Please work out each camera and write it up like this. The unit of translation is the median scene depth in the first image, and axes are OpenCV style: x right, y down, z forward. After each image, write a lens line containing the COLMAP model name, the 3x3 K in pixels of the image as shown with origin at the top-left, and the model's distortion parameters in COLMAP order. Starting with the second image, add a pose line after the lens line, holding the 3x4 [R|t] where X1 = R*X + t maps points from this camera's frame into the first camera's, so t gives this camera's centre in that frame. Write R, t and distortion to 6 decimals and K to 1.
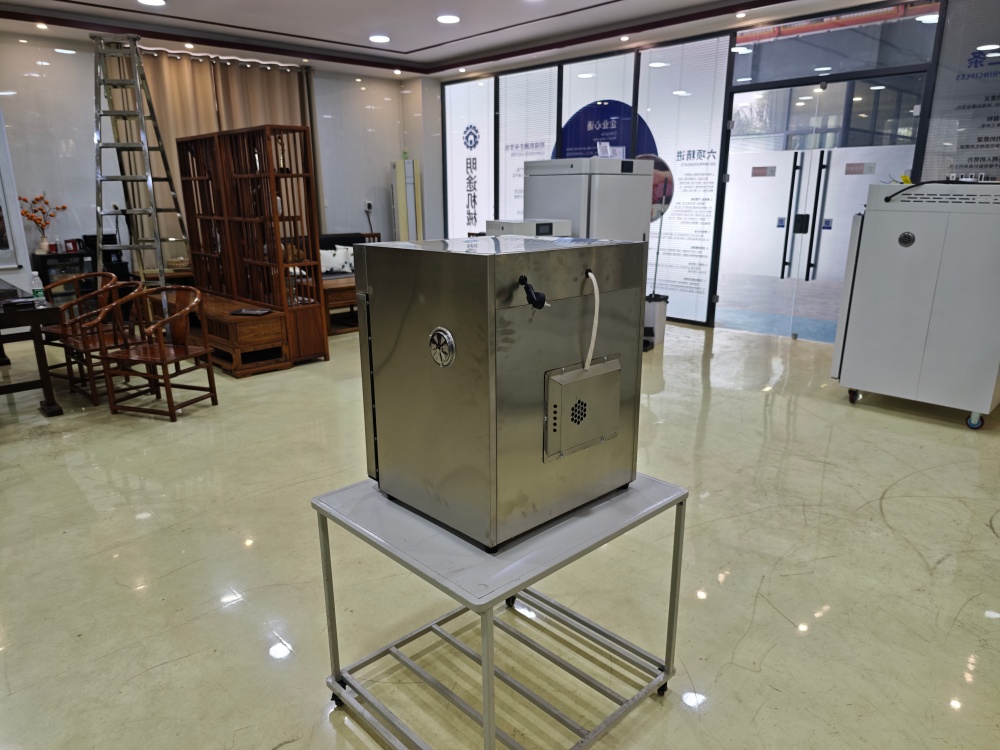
lens RADIAL K [[687.2, 0, 499.0], [0, 687.2, 380.0], [0, 0, 1]] dist [0.010181, -0.011217]
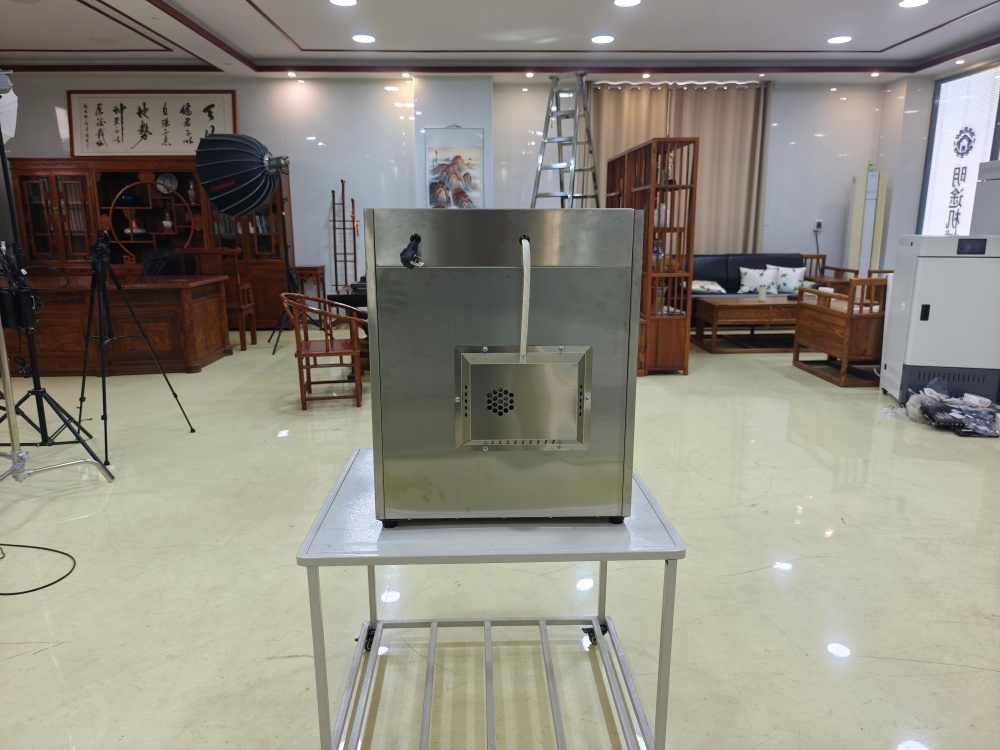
lens RADIAL K [[687.2, 0, 501.5], [0, 687.2, 371.1], [0, 0, 1]] dist [0.010181, -0.011217]
pose [[0.752557, 0.140739, -0.643312, 0.125458], [-0.173811, 0.984705, 0.012100, -0.000216], [0.635175, 0.102709, 0.765509, 0.063354]]
